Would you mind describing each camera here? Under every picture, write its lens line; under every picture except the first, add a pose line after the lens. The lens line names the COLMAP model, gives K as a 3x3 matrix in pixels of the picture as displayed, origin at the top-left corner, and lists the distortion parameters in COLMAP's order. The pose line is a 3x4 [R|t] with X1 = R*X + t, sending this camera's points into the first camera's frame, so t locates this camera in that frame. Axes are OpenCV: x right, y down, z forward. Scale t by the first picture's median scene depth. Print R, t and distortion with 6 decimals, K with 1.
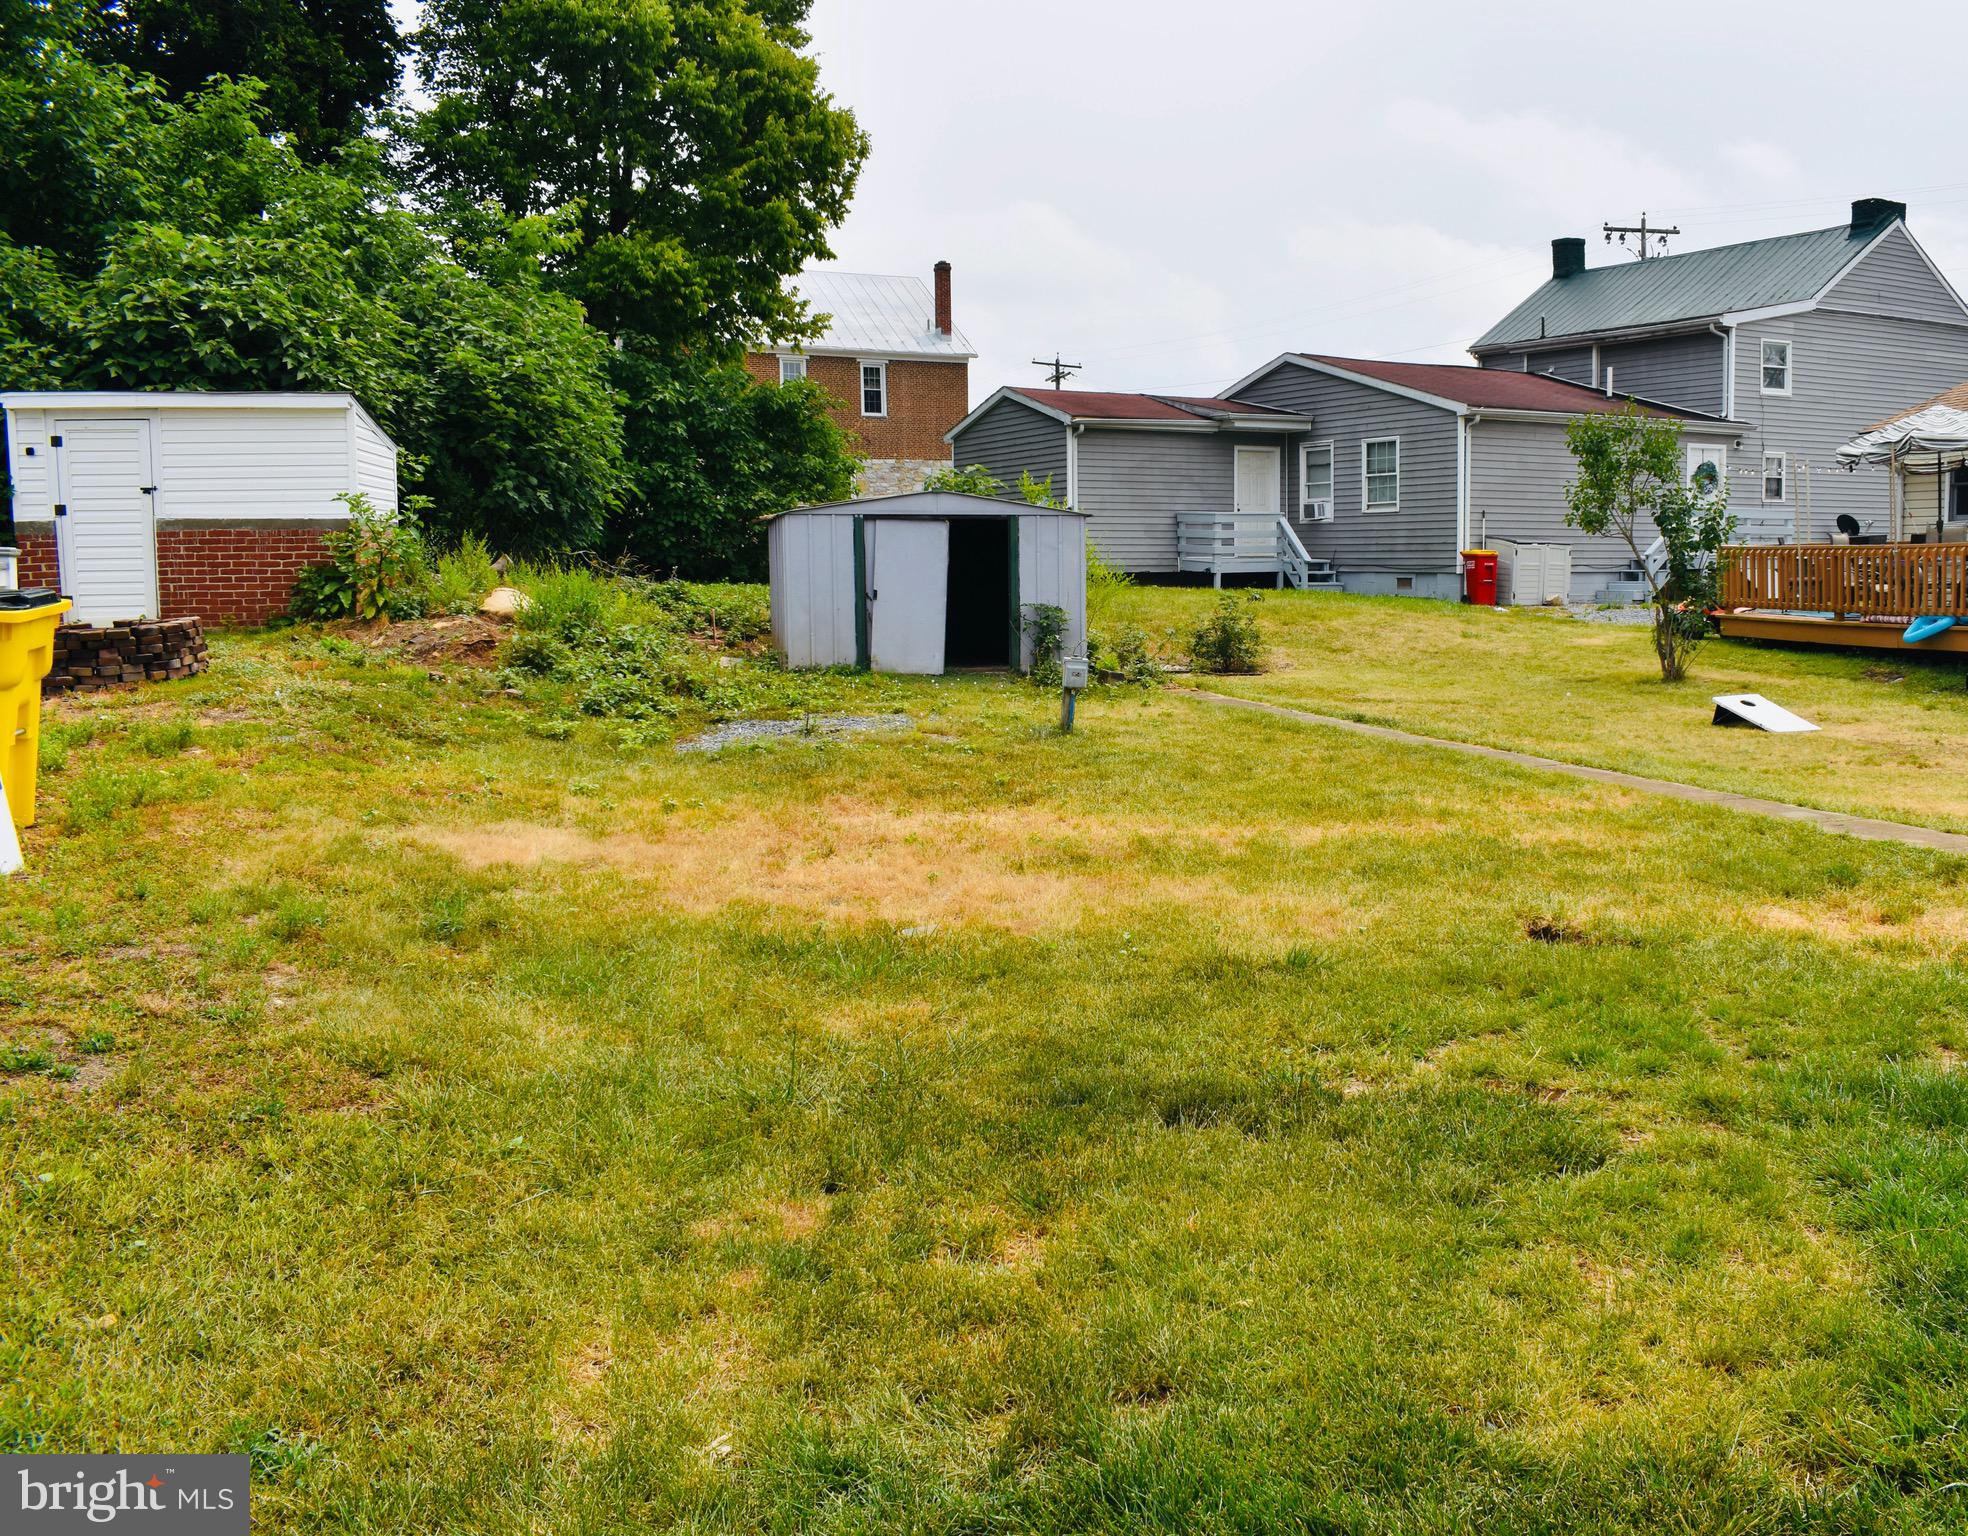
lens RADIAL K [[1798.5, 0, 1161.9], [0, 1798.5, 754.5], [0, 0, 1]] dist [-0.089645, 0.000000]
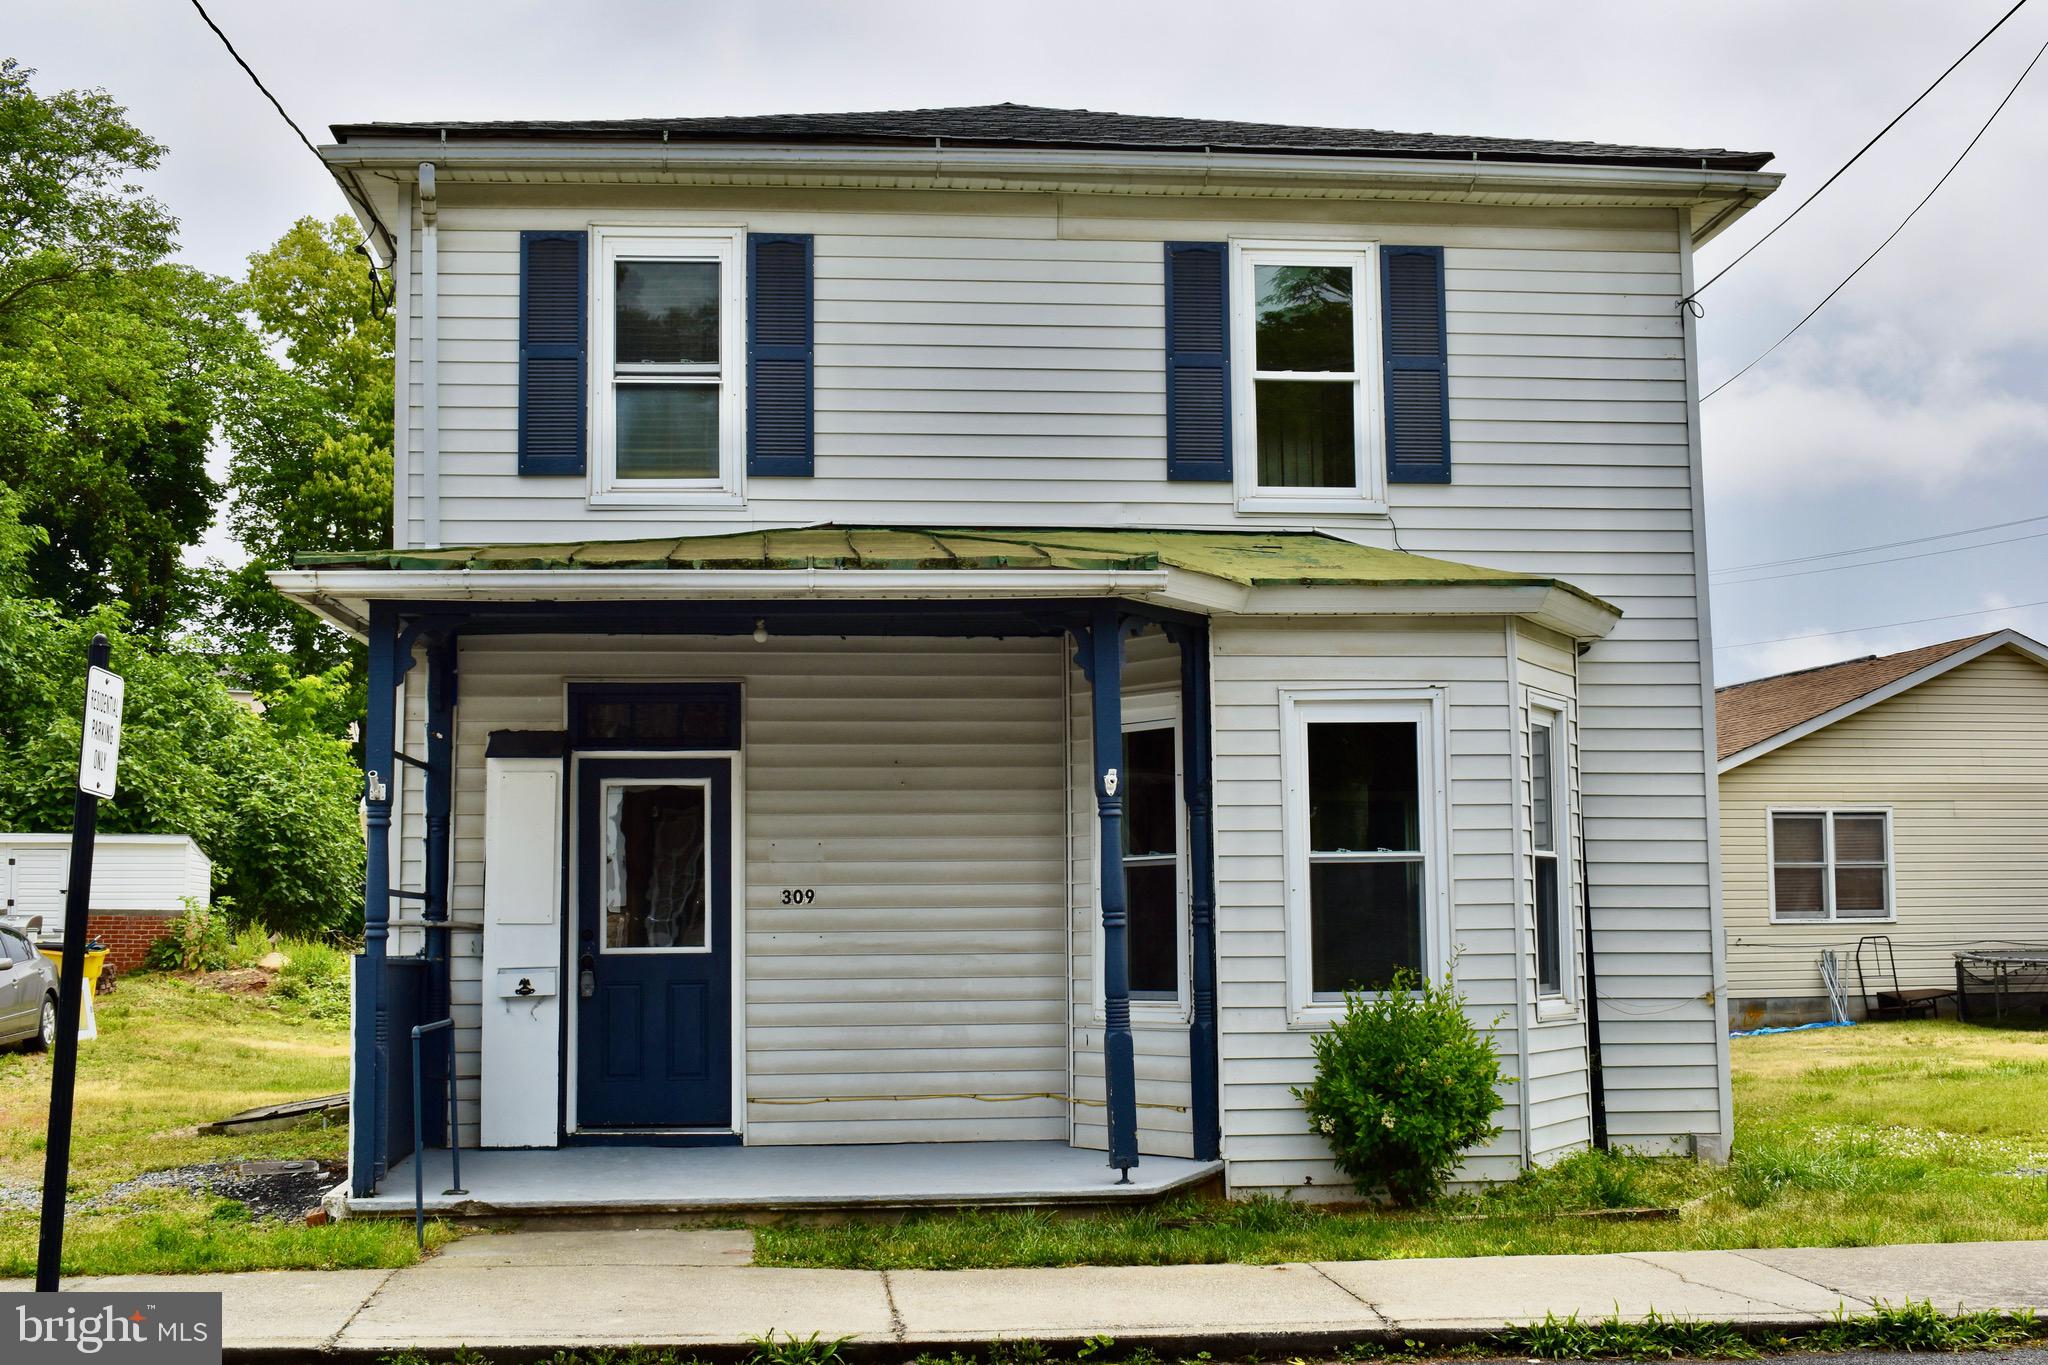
lens RADIAL K [[2507.1, 0, 1020.5], [0, 2507.1, 680.3], [0, 0, 1]] dist [-0.040127, 0.000000]
pose [[0.997612, -0.007899, -0.068618, 0.379229], [-0.006636, 0.977882, -0.209050, 0.108977], [0.068752, 0.209006, 0.975495, -0.997369]]
